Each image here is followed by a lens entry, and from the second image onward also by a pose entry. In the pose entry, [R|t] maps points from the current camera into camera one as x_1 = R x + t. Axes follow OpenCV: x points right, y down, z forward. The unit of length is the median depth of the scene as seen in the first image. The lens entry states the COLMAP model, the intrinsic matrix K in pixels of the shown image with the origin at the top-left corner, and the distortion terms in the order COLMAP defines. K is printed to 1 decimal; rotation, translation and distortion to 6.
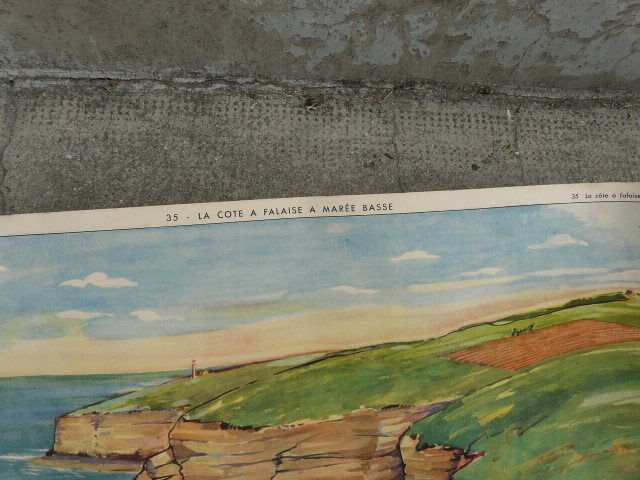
lens RADIAL K [[528.3, 0, 316.7], [0, 528.3, 247.4], [0, 0, 1]] dist [-0.086257, 0.079218]
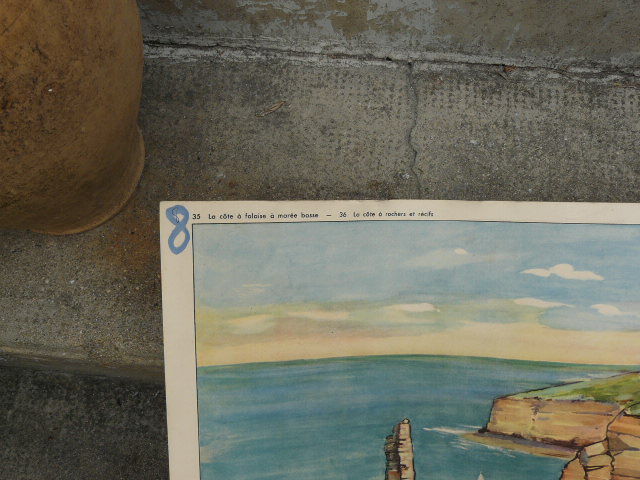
lens RADIAL K [[528.3, 0, 316.7], [0, 528.3, 247.4], [0, 0, 1]] dist [-0.086257, 0.079218]
pose [[0.983779, 0.081304, -0.159900, -0.585225], [-0.073463, 0.995815, 0.054361, -0.002793], [0.163651, -0.041732, 0.985635, -0.063105]]
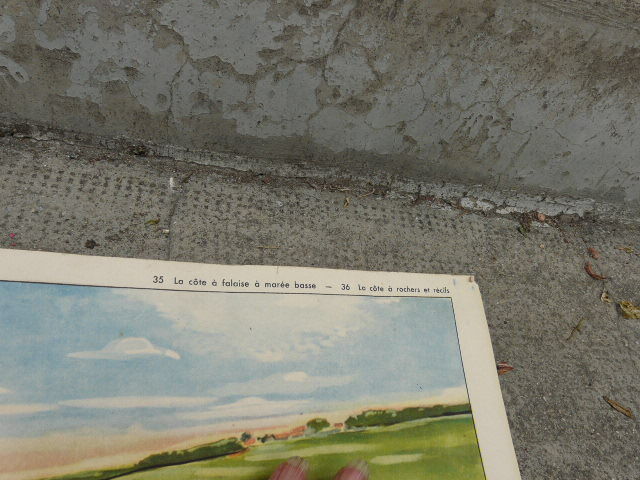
lens RADIAL K [[491.8, 0, 321.3], [0, 491.8, 282.8], [0, 0, 1]] dist [-0.067138, 0.074621]
pose [[0.985168, 0.056847, 0.161902, 0.522362], [-0.014933, 0.968353, -0.249138, 0.046173], [-0.170941, 0.243025, 0.954839, 0.395274]]
